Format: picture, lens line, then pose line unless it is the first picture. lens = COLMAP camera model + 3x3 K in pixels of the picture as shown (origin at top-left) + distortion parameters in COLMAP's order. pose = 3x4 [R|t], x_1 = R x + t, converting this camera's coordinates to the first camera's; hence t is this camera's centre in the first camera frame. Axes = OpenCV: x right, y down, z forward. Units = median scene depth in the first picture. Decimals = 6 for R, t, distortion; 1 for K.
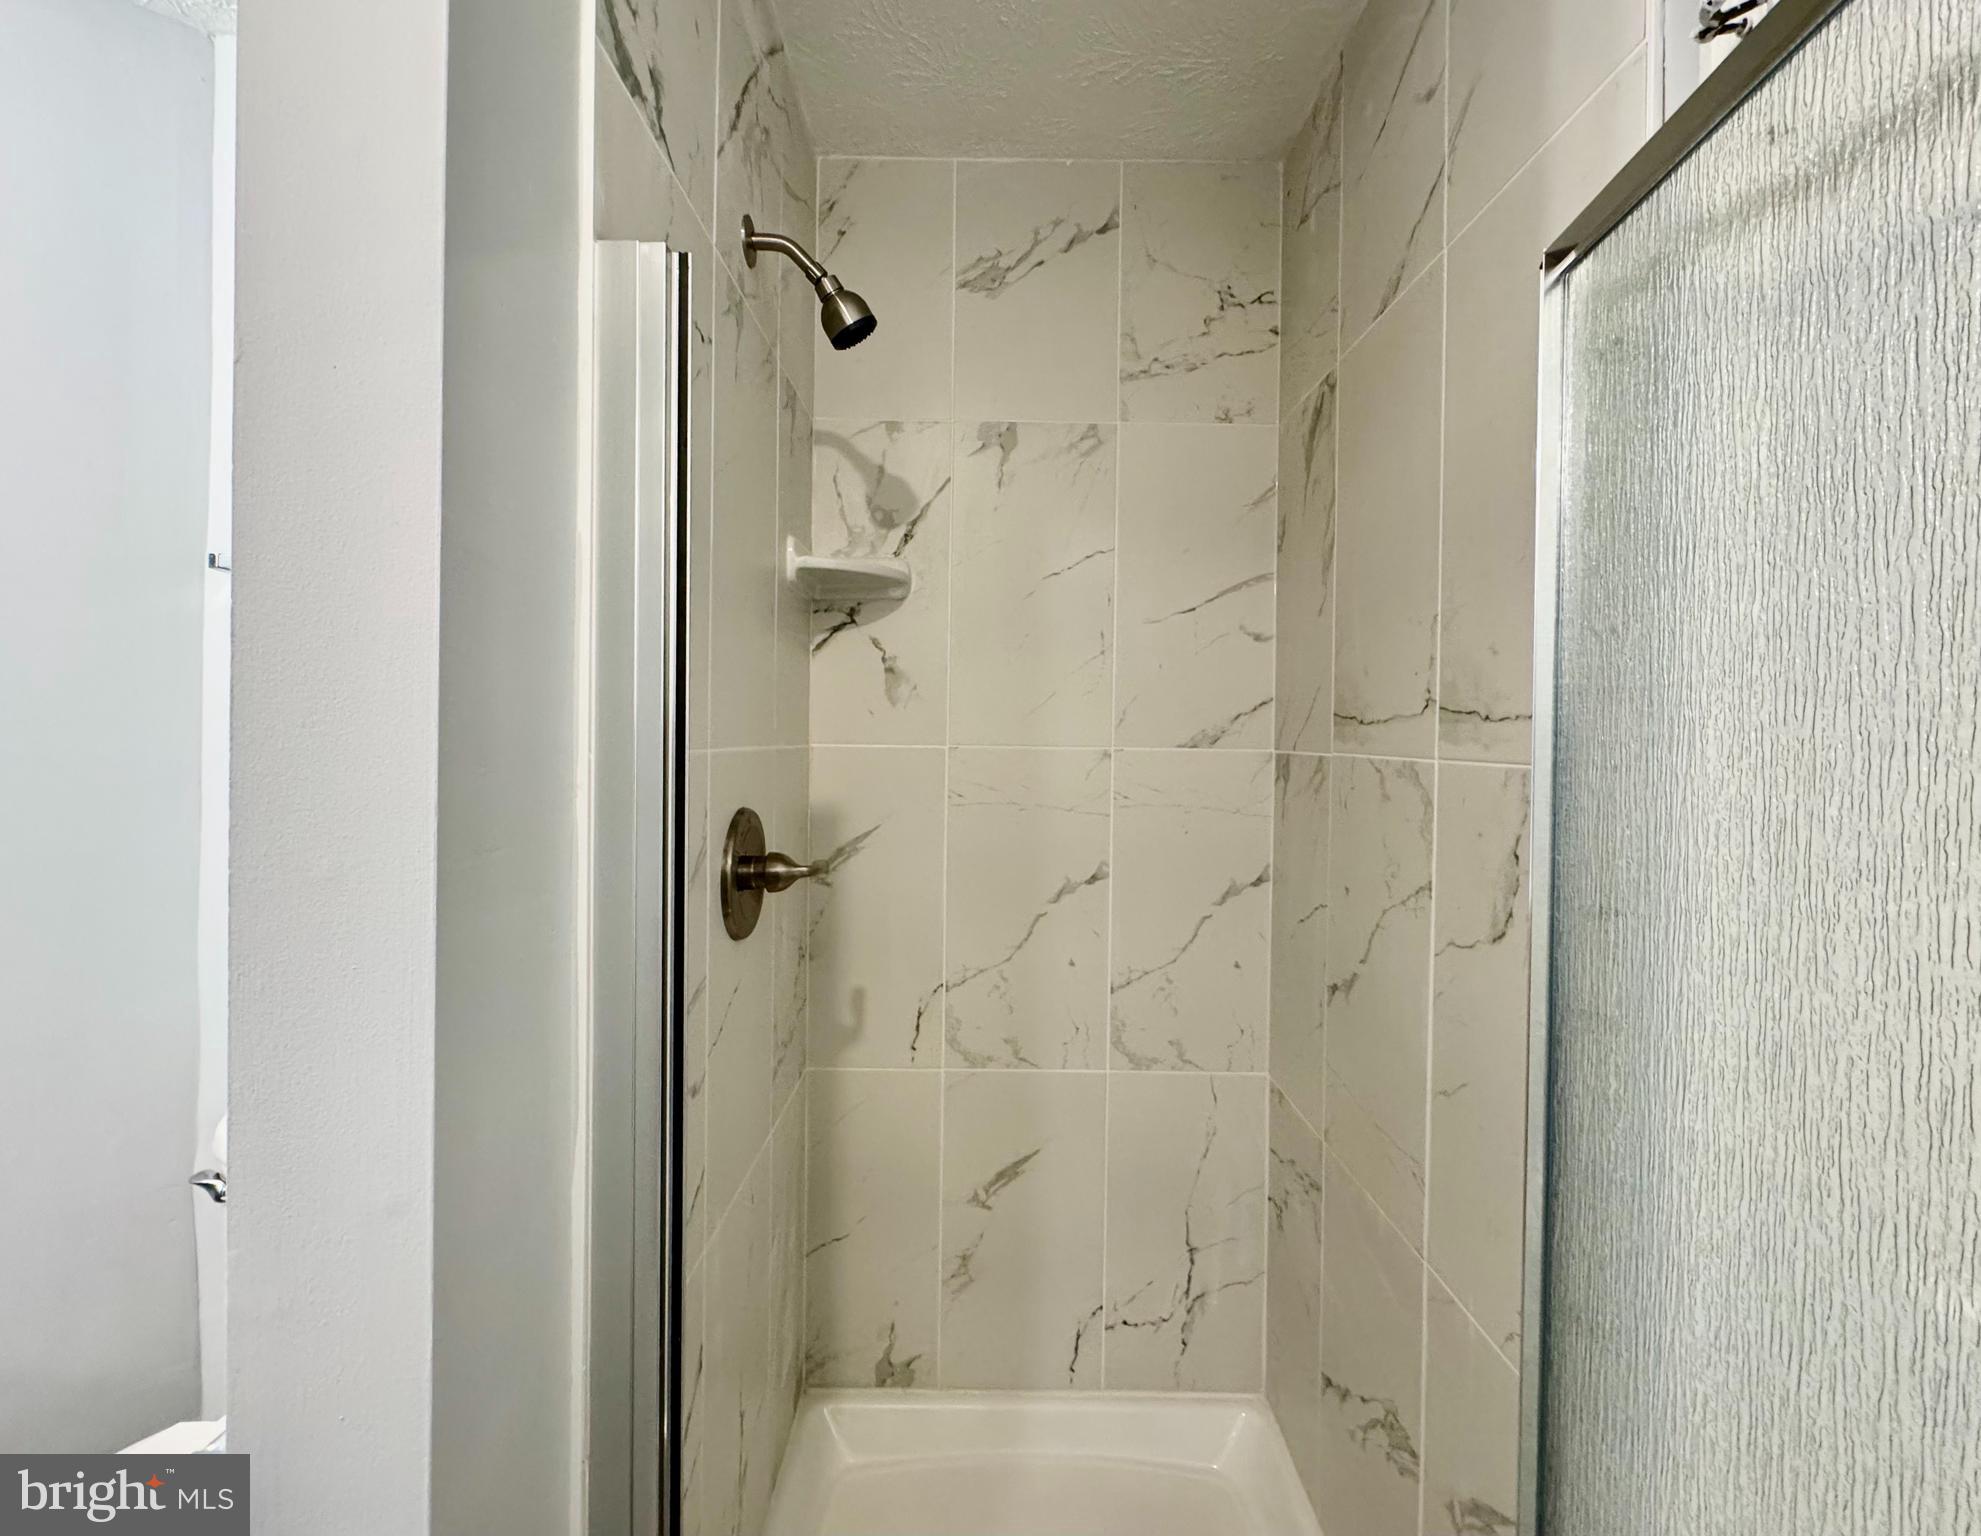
lens RADIAL K [[859.6, 0, 990.2], [0, 859.6, 745.2], [0, 0, 1]] dist [0.000392, -0.000006]
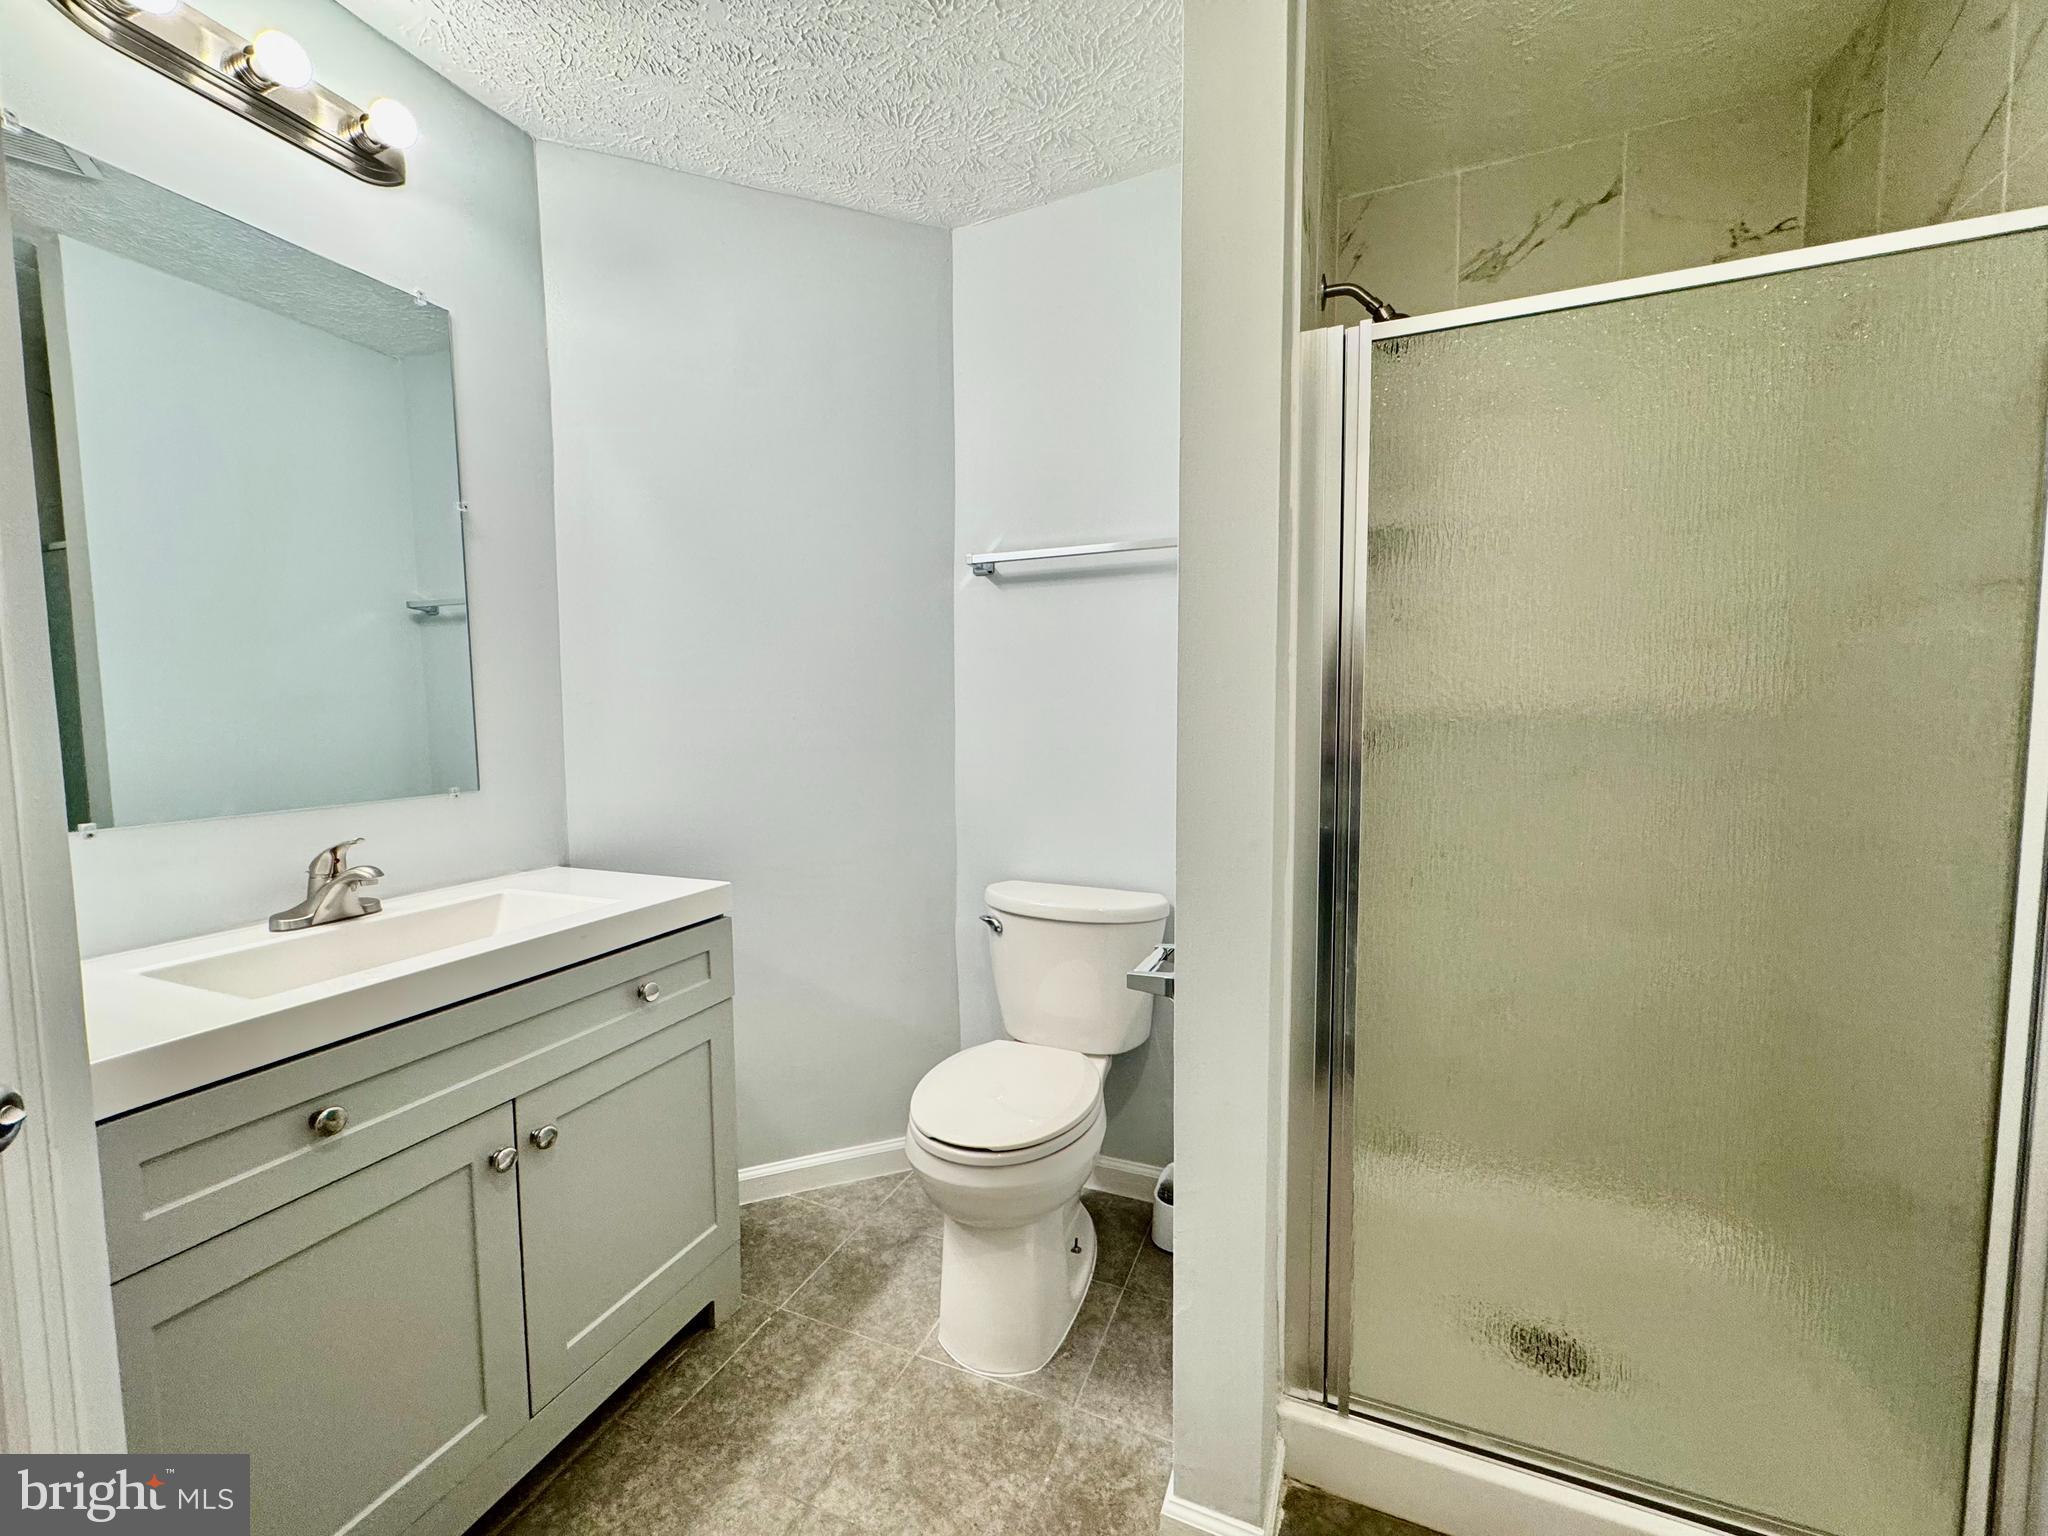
lens RADIAL K [[813.7, 0, 1023.8], [0, 813.7, 769.4], [0, 0, 1]] dist [-0.001662, -0.000145]
pose [[0.918209, 0.008479, -0.396006, -0.159848], [0.016383, 0.998102, 0.059357, 0.087420], [0.395758, -0.060990, 0.916327, -0.376893]]
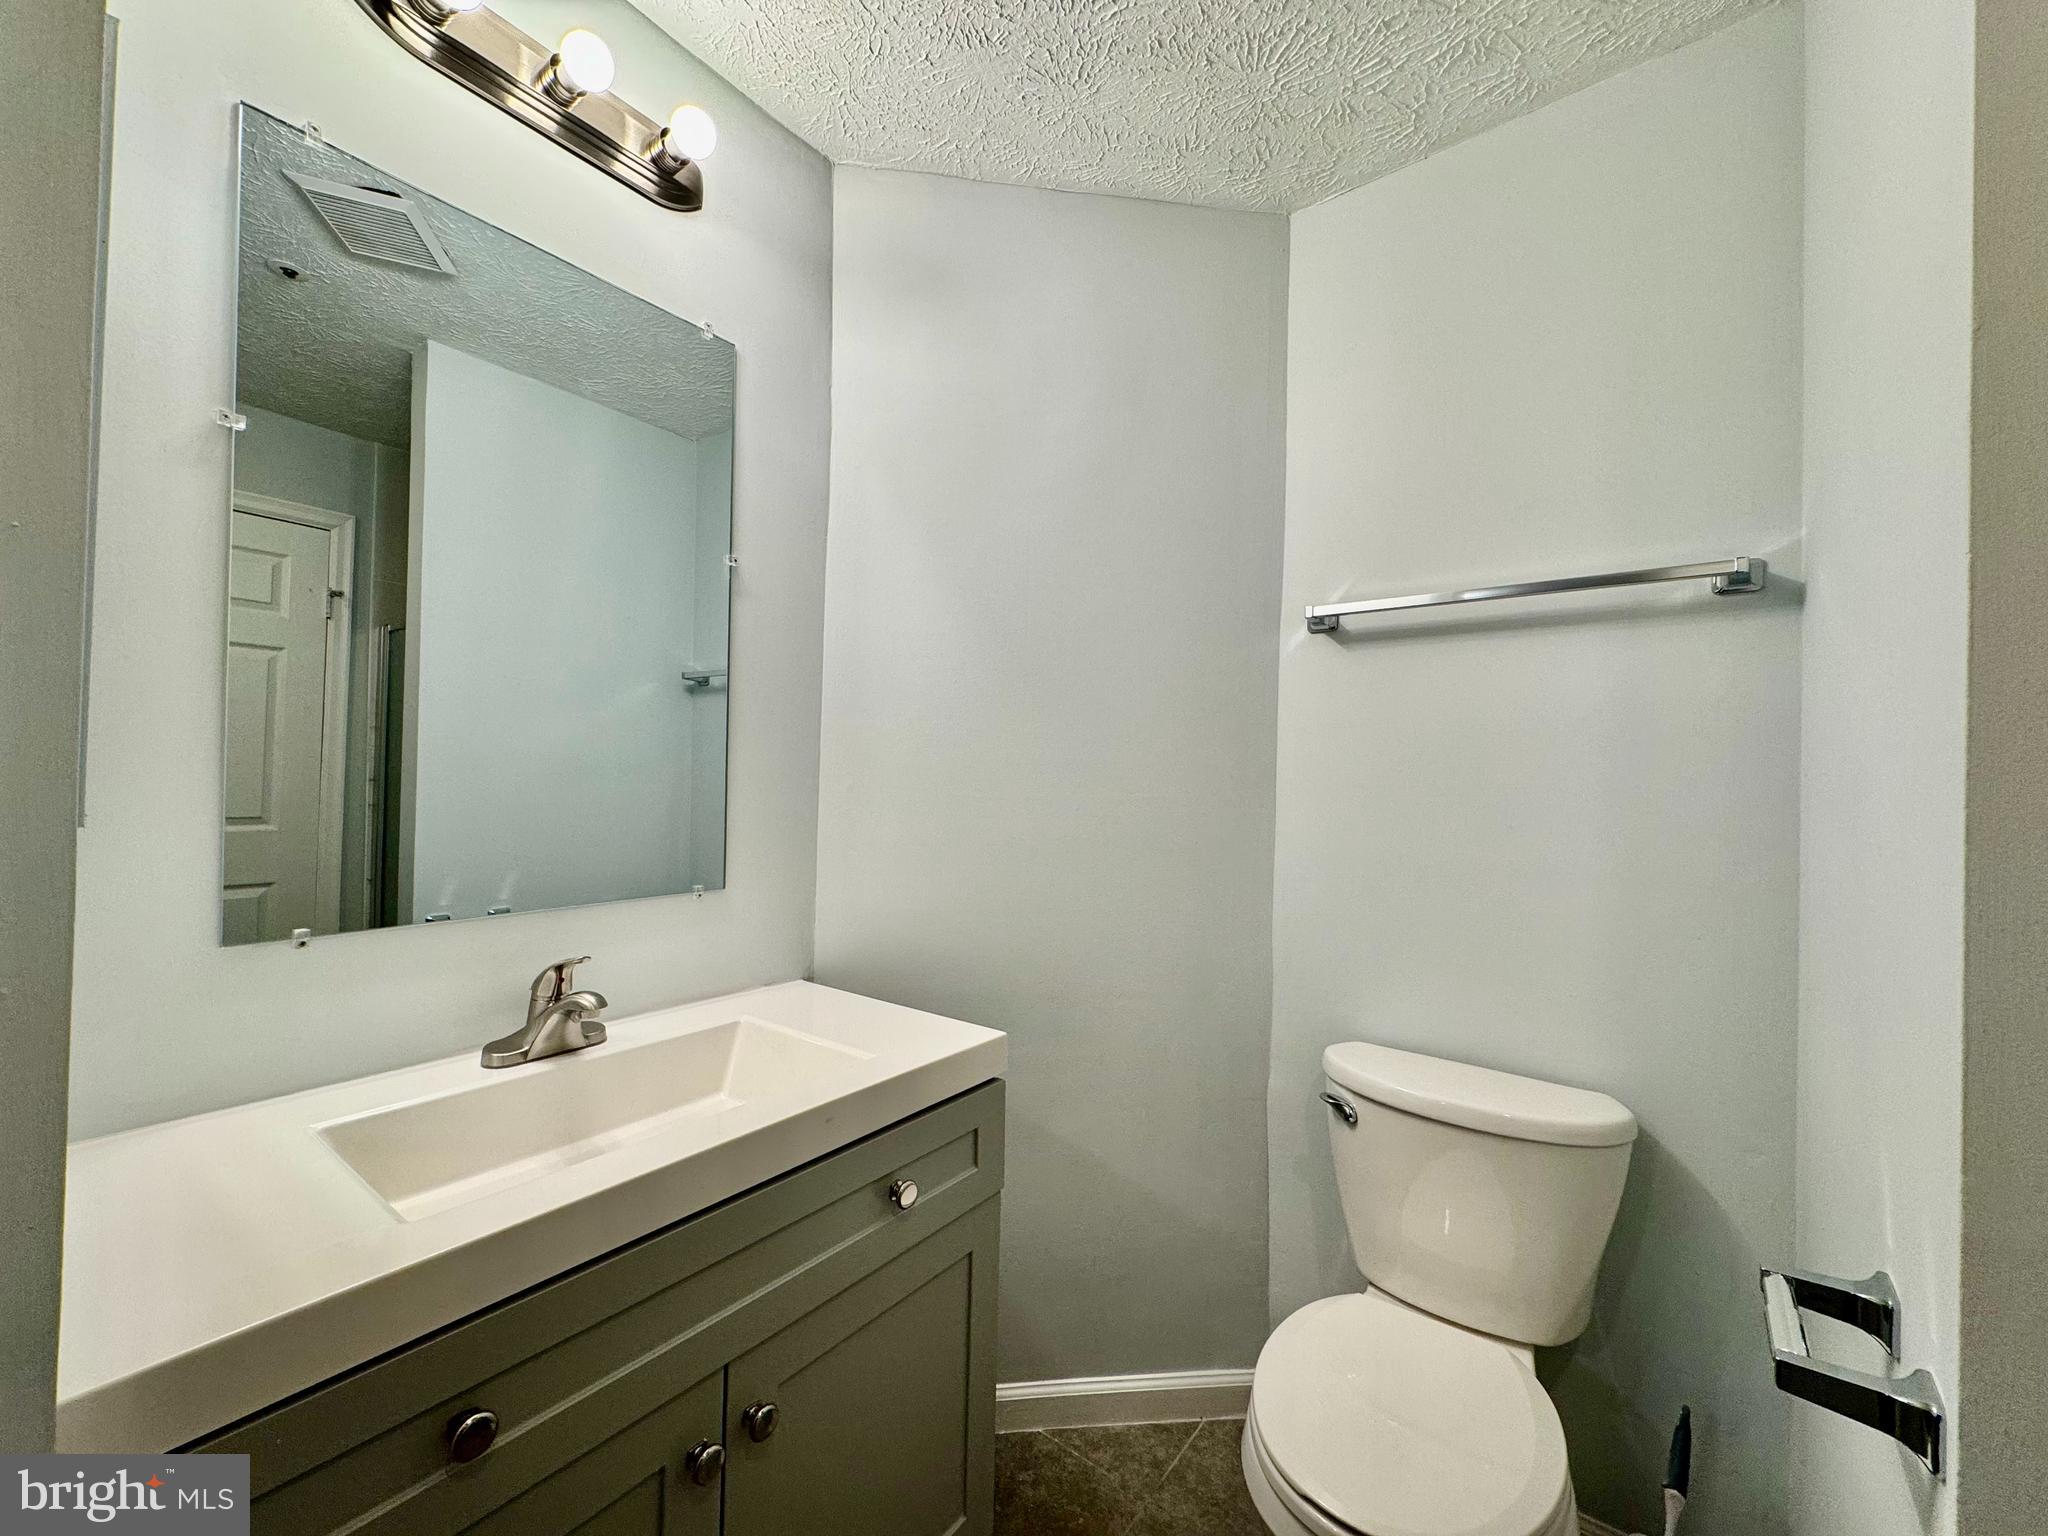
lens RADIAL K [[813.1, 0, 1022.4], [0, 813.1, 770.2], [0, 0, 1]] dist [-0.001690, 0.000143]
pose [[0.787233, -0.004046, -0.616643, -0.438232], [-0.015954, 0.999510, -0.026926, 0.052489], [0.616449, 0.031035, 0.786783, -0.182161]]
